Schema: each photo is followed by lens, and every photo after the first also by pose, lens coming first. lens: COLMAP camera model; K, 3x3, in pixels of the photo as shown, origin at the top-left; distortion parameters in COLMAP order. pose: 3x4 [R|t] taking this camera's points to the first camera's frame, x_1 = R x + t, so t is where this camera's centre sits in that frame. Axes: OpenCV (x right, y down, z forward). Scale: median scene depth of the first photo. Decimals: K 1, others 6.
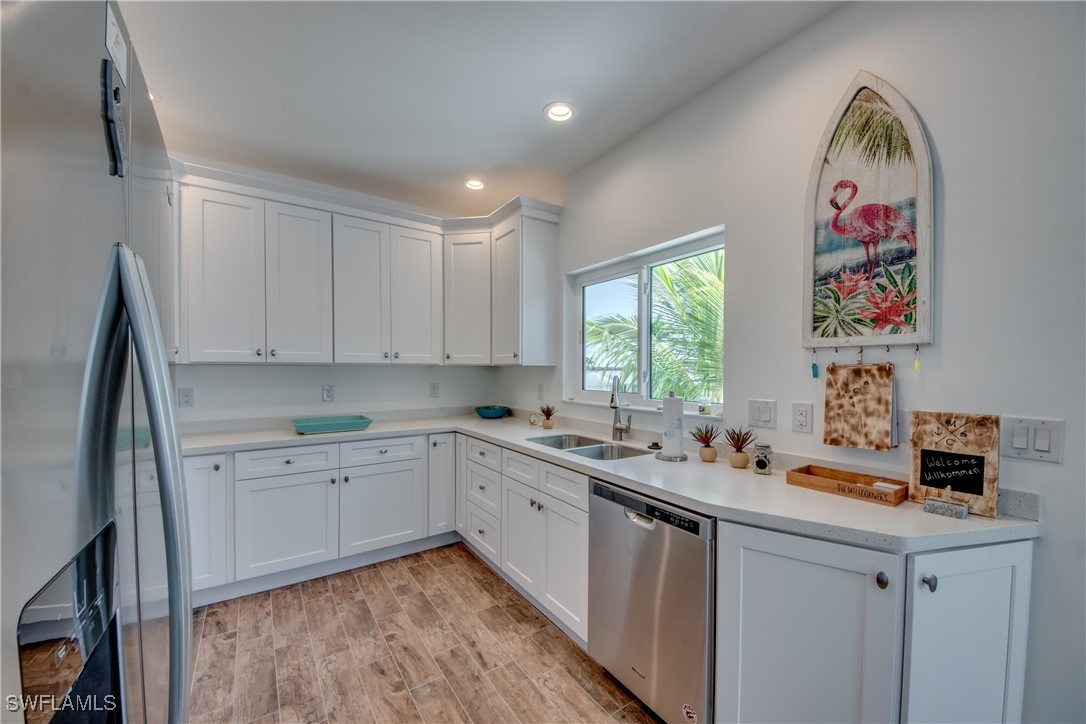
lens RADIAL K [[425.8, 0, 547.5], [0, 425.8, 369.3], [0, 0, 1]] dist [0.025692, -0.018946]
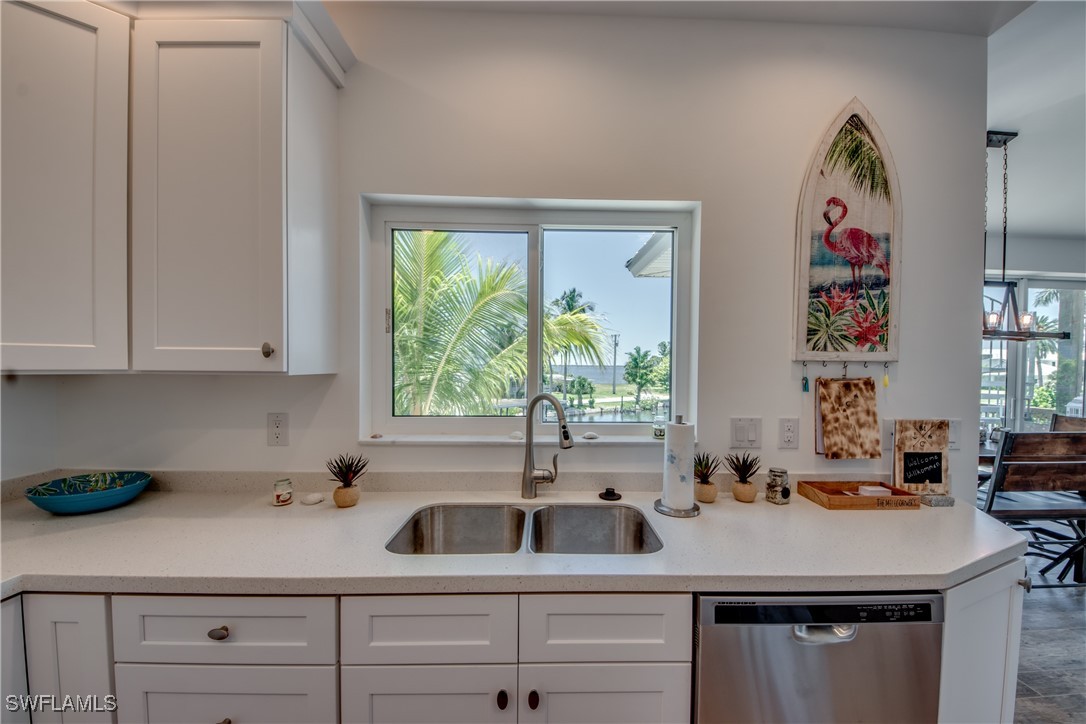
lens RADIAL K [[425.8, 0, 547.5], [0, 425.8, 369.3], [0, 0, 1]] dist [0.025692, -0.018946]
pose [[0.529766, -0.010366, 0.848081, -0.559124], [-0.006558, 0.999845, 0.016318, -0.046932], [-0.848119, -0.014206, 0.529616, 1.072510]]
